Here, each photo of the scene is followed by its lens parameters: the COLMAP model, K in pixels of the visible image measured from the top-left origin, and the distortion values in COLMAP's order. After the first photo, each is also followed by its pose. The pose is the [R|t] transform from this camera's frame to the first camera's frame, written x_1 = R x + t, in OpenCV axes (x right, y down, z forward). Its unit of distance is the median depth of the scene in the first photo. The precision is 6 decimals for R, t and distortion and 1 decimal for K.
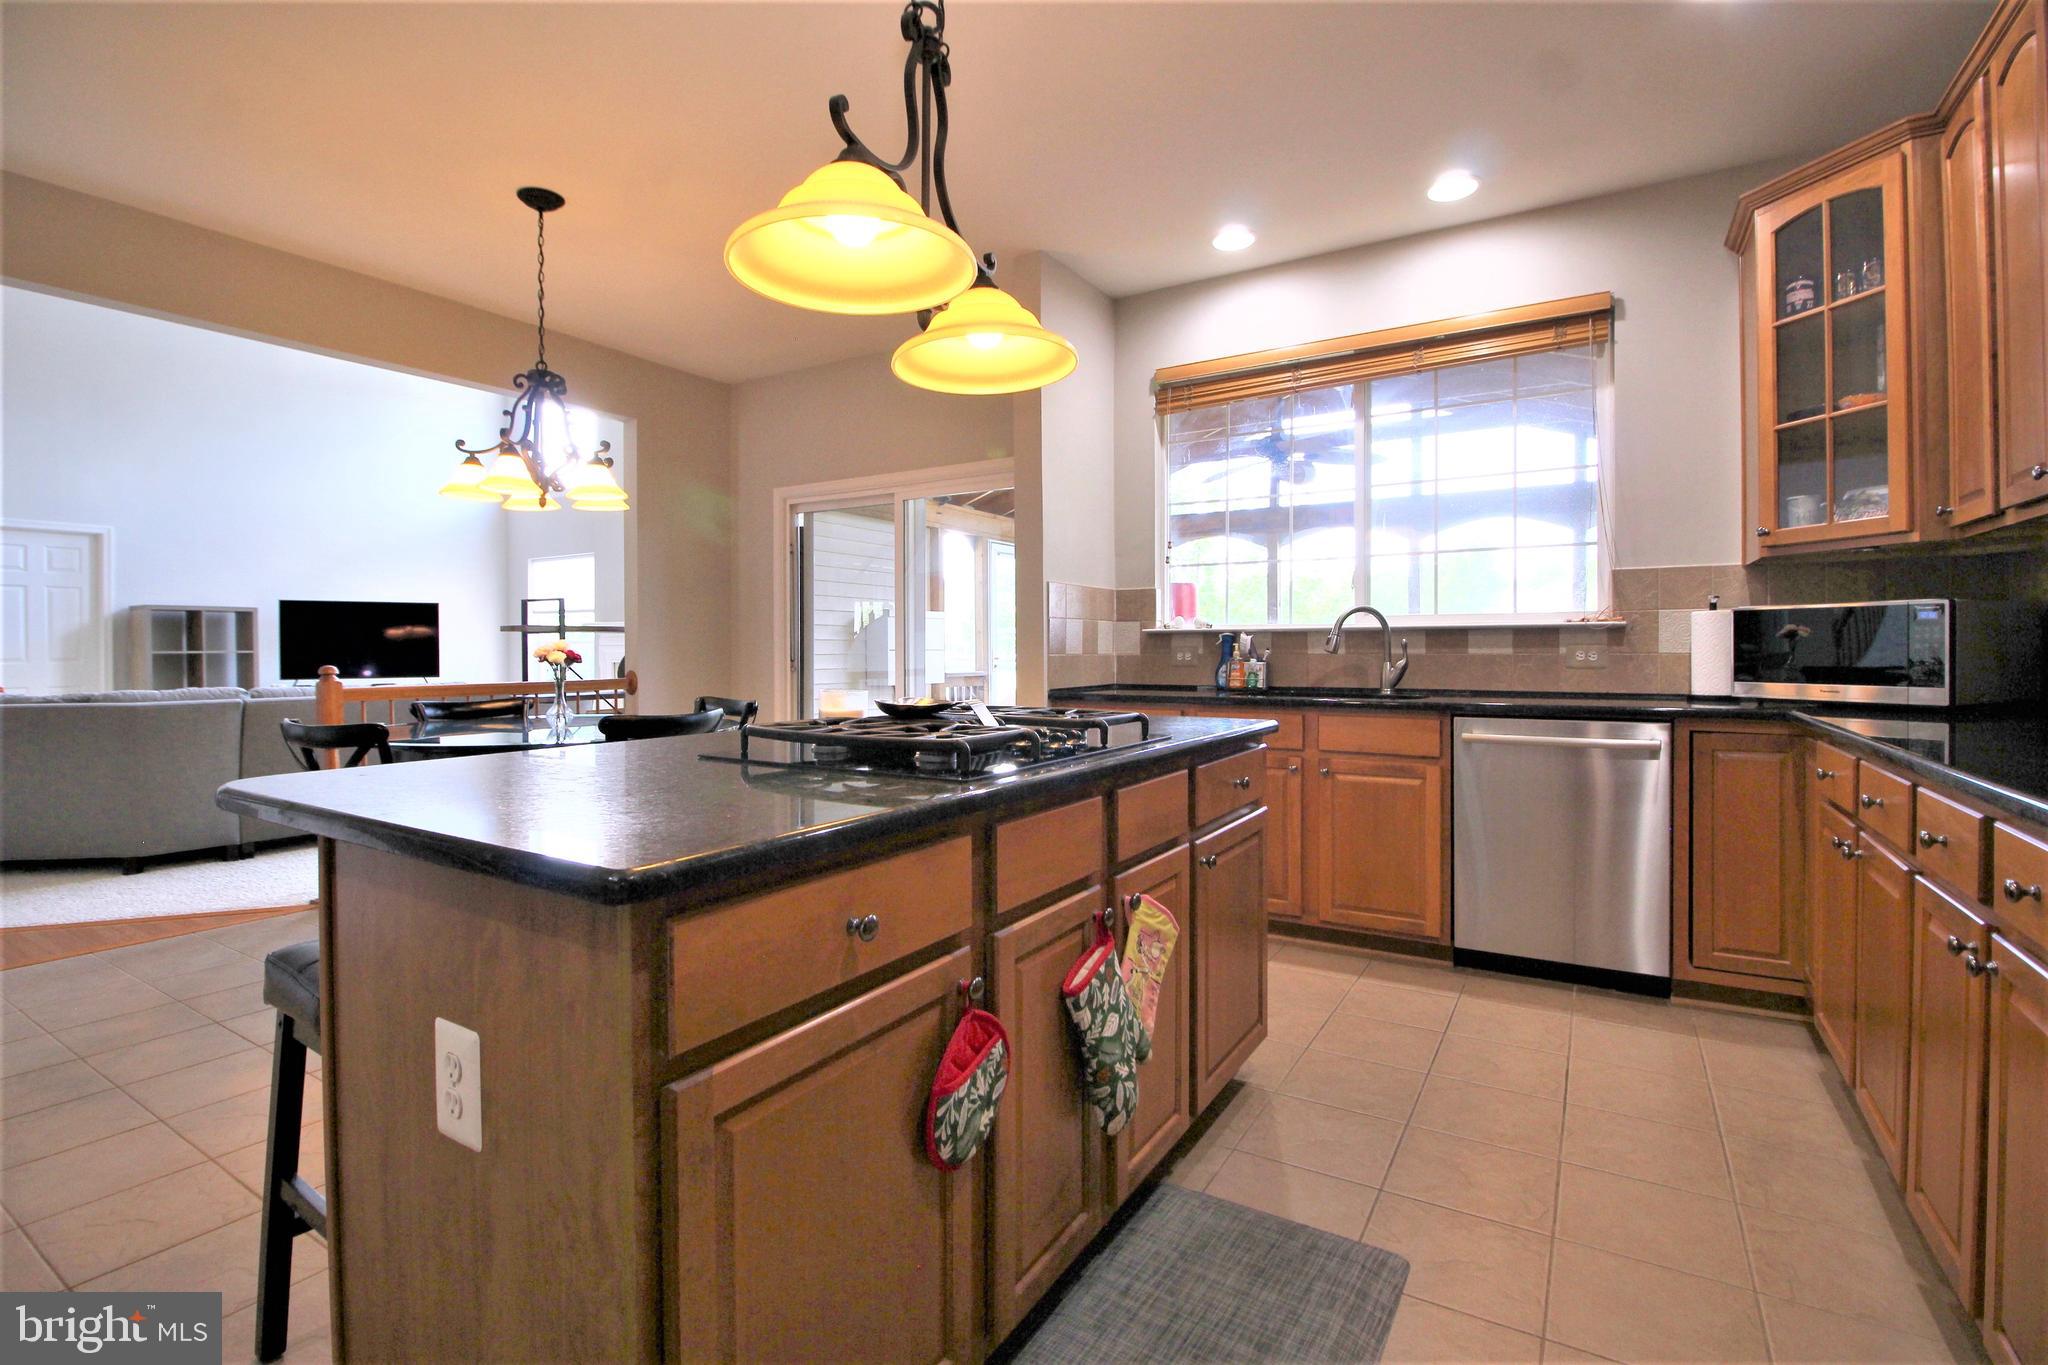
lens RADIAL K [[948.2, 0, 1025.1], [0, 948.2, 670.9], [0, 0, 1]] dist [-0.013926, -0.003250]
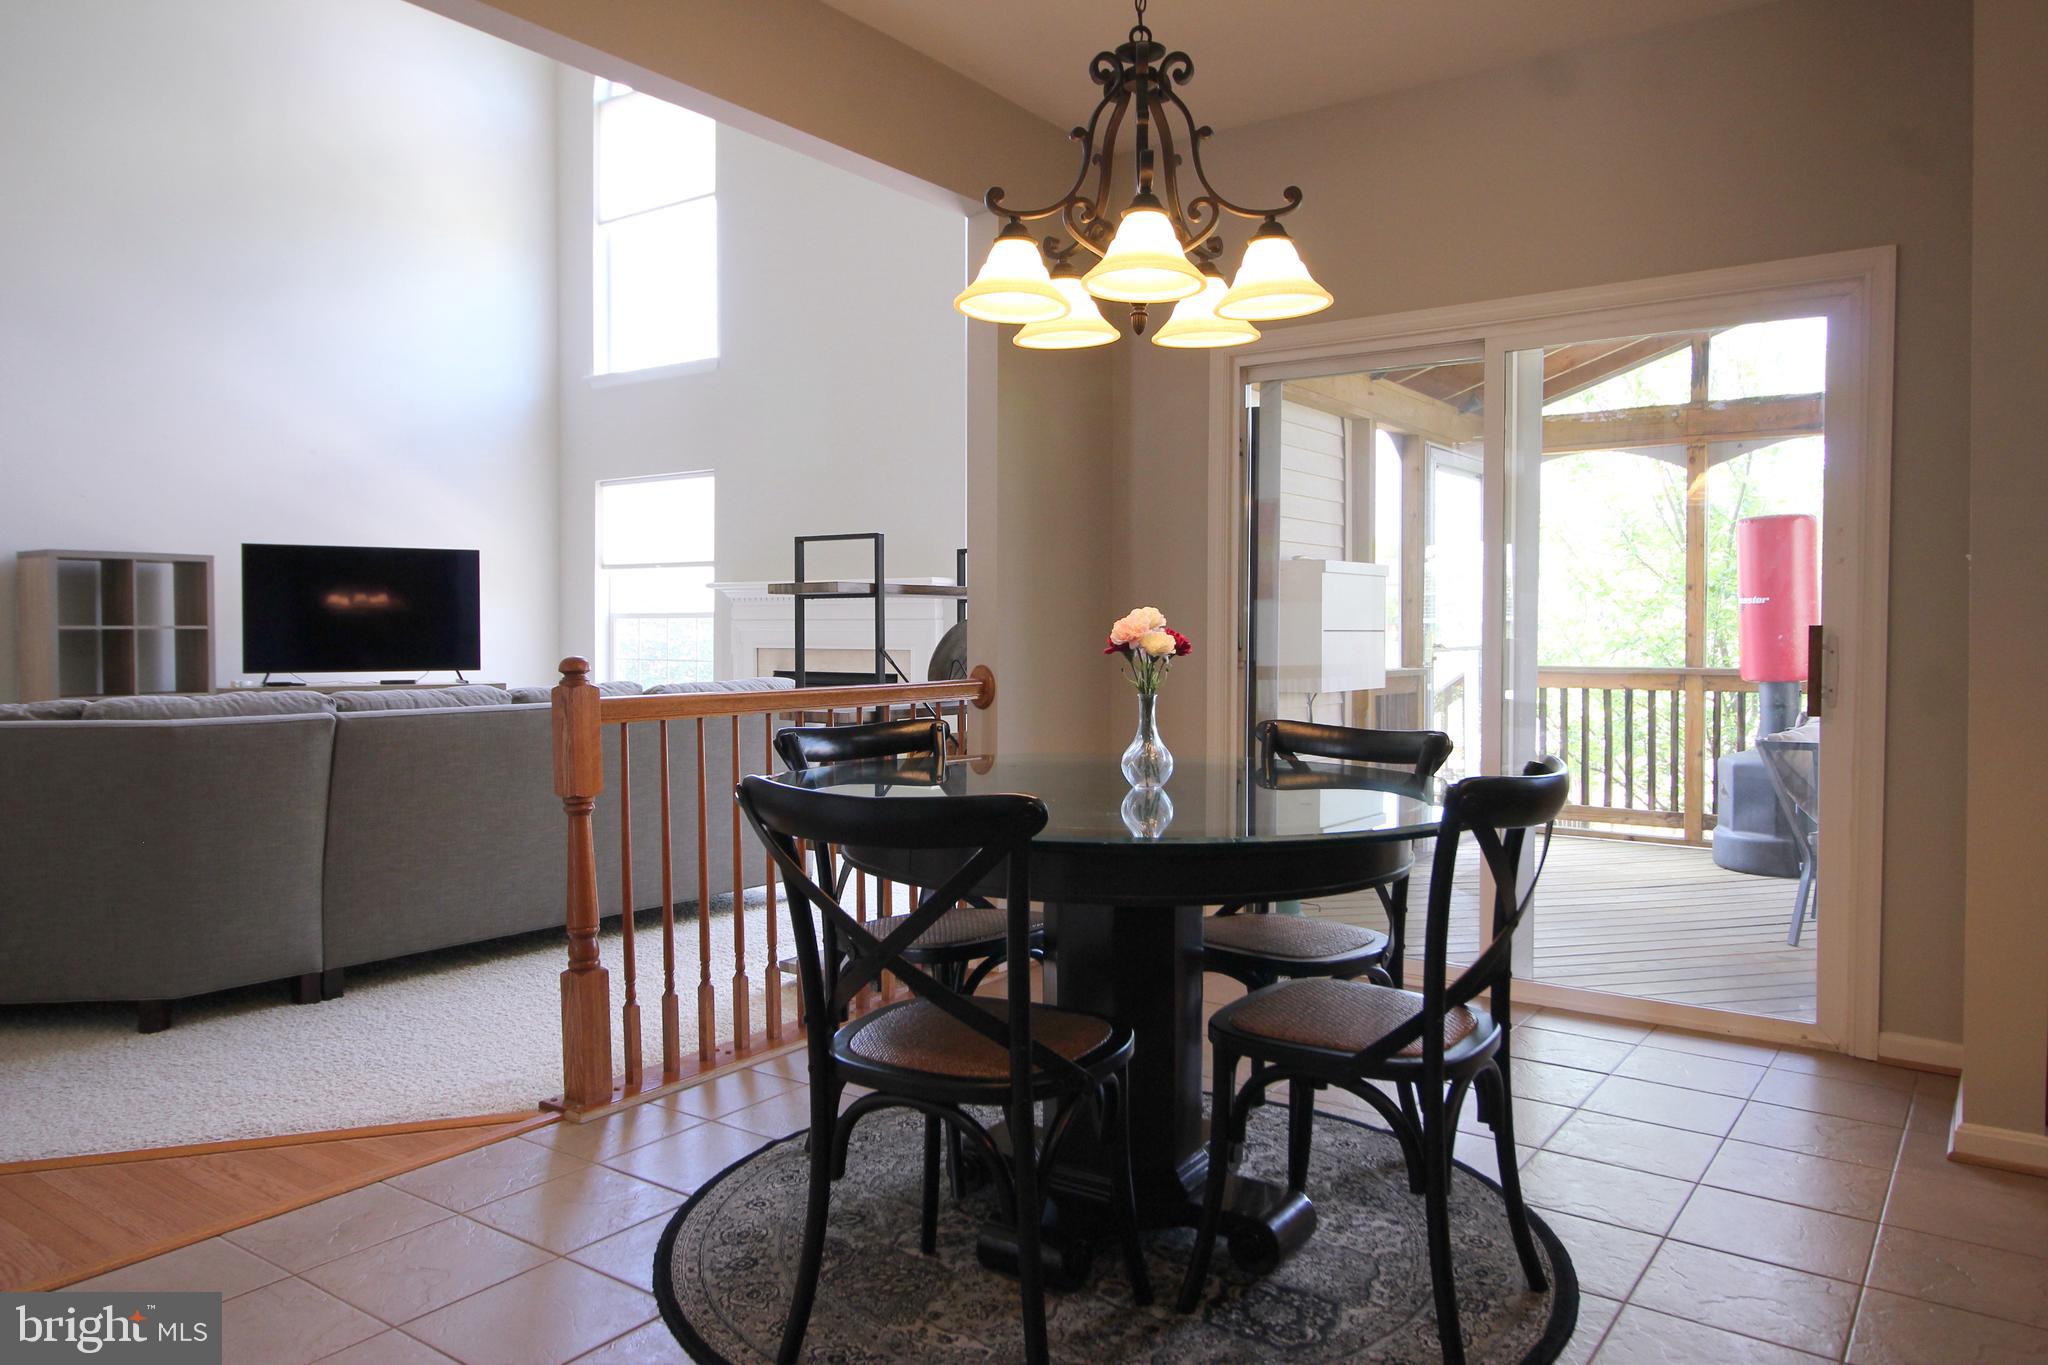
lens RADIAL K [[1391.6, 0, 1013.8], [0, 1391.6, 670.6], [0, 0, 1]] dist [0.034620, -0.001874]
pose [[0.996944, 0.007193, -0.077794, -0.233427], [-0.006718, 0.999957, 0.006365, -0.001824], [0.077836, -0.005823, 0.996949, 0.127083]]
